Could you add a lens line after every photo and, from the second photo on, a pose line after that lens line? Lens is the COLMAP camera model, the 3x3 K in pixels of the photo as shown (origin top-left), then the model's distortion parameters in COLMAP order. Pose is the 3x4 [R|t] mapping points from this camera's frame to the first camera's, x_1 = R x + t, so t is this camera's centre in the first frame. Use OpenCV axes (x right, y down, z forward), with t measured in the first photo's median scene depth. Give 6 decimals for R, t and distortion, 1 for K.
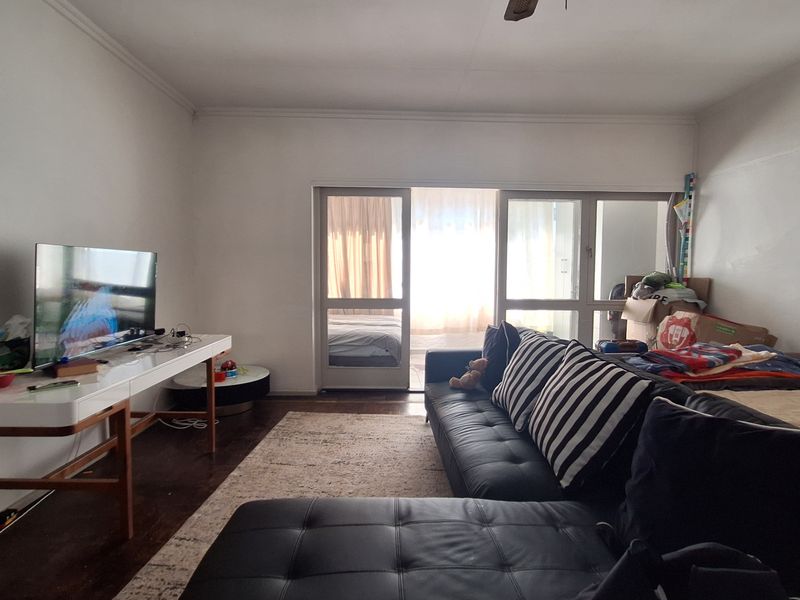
lens RADIAL K [[435.9, 0, 399.5], [0, 435.9, 298.0], [0, 0, 1]] dist [0.001230, -0.000163]
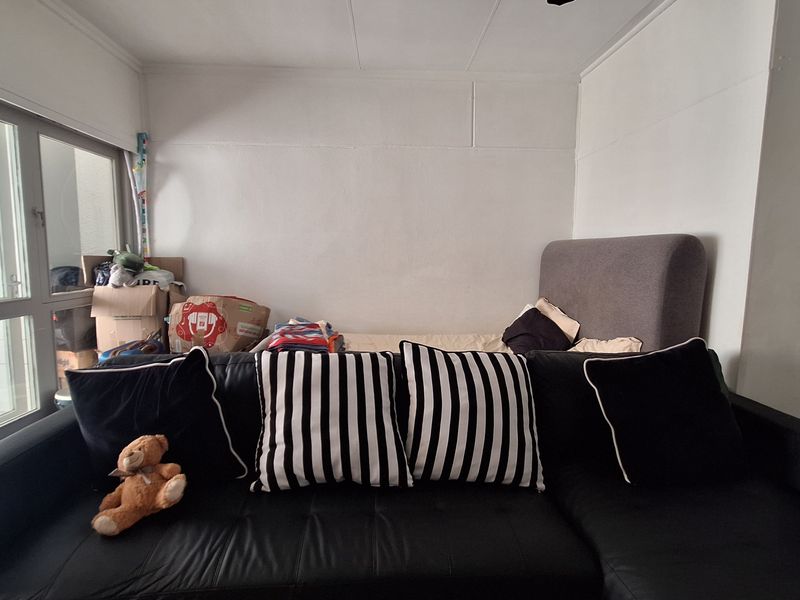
lens RADIAL K [[435.9, 0, 399.0], [0, 435.9, 301.8], [0, 0, 1]] dist [0.001230, -0.000163]
pose [[-0.016882, -0.118535, 0.992806, -0.211290], [0.051592, 0.991522, 0.119259, -0.037368], [-0.998526, 0.053235, -0.010623, 0.532424]]
